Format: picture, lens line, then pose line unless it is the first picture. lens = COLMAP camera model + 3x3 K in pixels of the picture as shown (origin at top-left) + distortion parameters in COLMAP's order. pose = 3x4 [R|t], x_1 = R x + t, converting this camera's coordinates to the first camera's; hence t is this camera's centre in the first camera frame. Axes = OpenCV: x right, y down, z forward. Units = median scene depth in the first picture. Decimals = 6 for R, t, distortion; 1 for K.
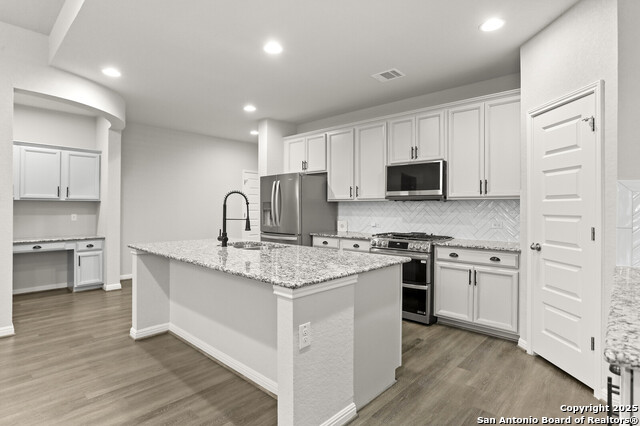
lens RADIAL K [[329.2, 0, 320.5], [0, 329.2, 209.8], [0, 0, 1]] dist [-0.029918, 0.001813]
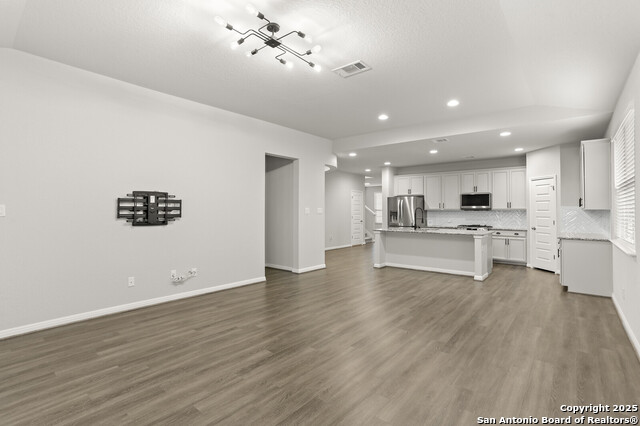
lens RADIAL K [[312.8, 0, 317.1], [0, 312.8, 209.9], [0, 0, 1]] dist [-0.021453, 0.004136]
pose [[0.998714, -0.005429, 0.050415, -0.882988], [0.005849, 0.999950, -0.008169, -0.019970], [-0.050368, 0.008454, 0.998695, -1.040052]]
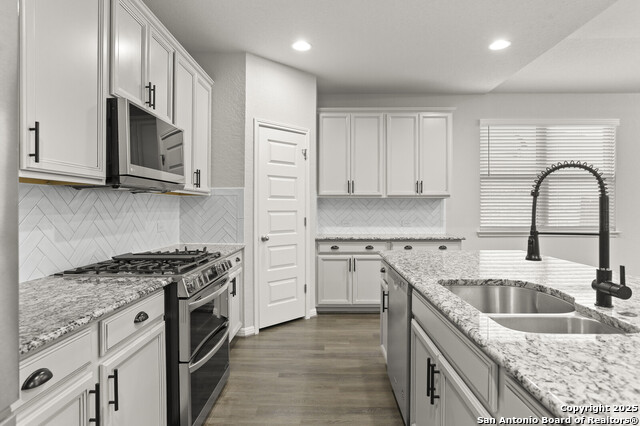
lens RADIAL K [[349.7, 0, 316.8], [0, 349.7, 210.3], [0, 0, 1]] dist [-0.042617, 0.000069]
pose [[-0.657729, -0.011783, 0.753163, -0.282306], [-0.000064, 0.999879, 0.015587, -0.004690], [-0.753255, 0.010204, -0.657649, 1.138256]]
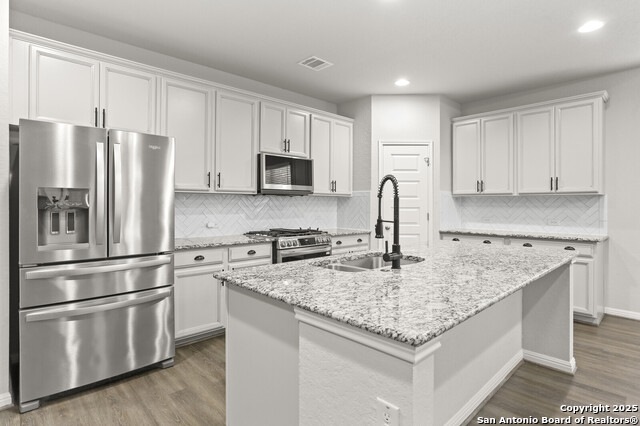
lens RADIAL K [[329.2, 0, 320.8], [0, 329.2, 210.9], [0, 0, 1]] dist [-0.029918, 0.001813]
pose [[0.068550, -0.023848, 0.997363, -0.662341], [0.002596, 0.999715, 0.023726, -0.004723], [-0.997644, 0.000963, 0.068592, 0.819397]]
